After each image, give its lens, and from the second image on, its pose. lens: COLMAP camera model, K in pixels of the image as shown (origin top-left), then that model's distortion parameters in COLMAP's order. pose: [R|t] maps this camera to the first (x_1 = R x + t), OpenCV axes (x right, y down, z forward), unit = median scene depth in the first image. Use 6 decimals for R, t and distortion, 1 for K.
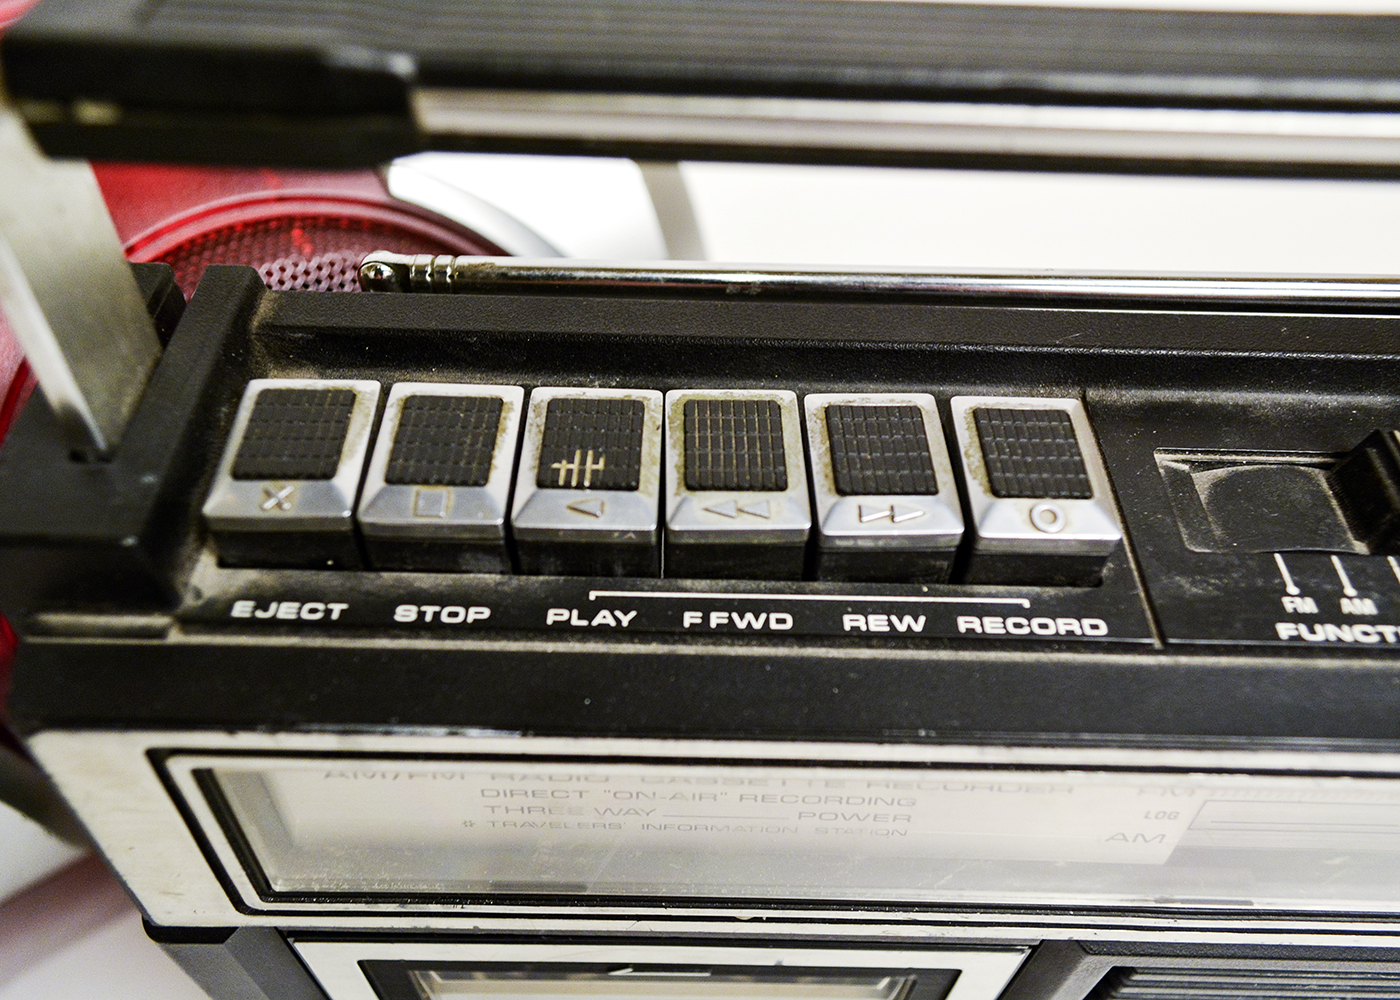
lens RADIAL K [[1128.0, 0, 689.8], [0, 1128.0, 505.0], [0, 0, 1]] dist [0.013185, 0.002630]
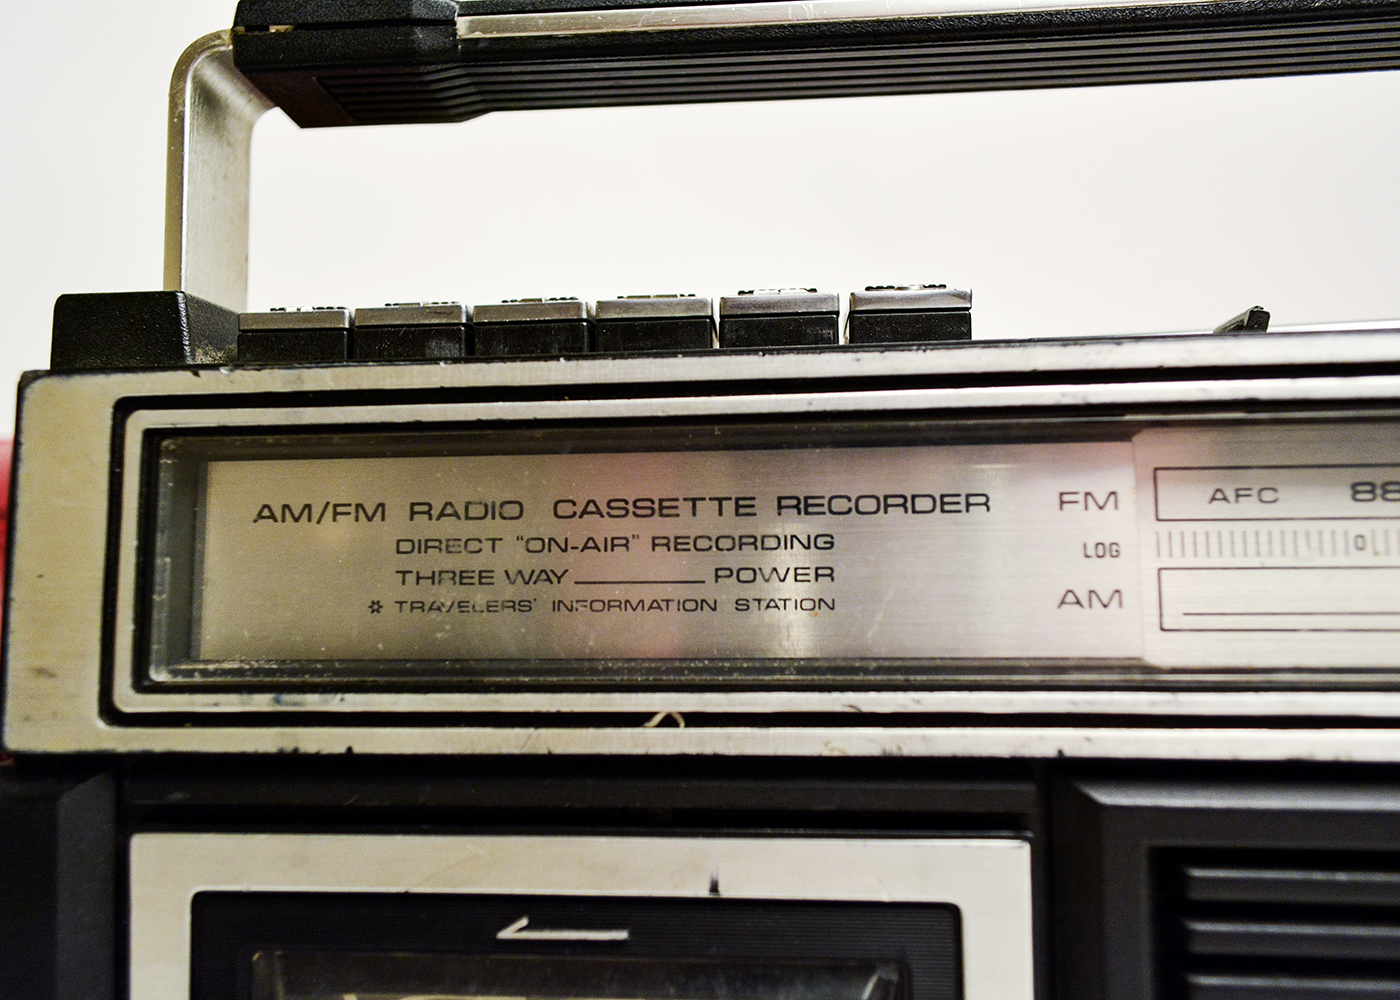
lens RADIAL K [[1128.0, 0, 696.2], [0, 1128.0, 502.5], [0, 0, 1]] dist [0.013185, 0.002630]
pose [[0.995354, -0.037355, -0.088746, 0.169189], [-0.043991, 0.643443, -0.764229, 0.974016], [0.085651, 0.764582, 0.638810, 0.348028]]
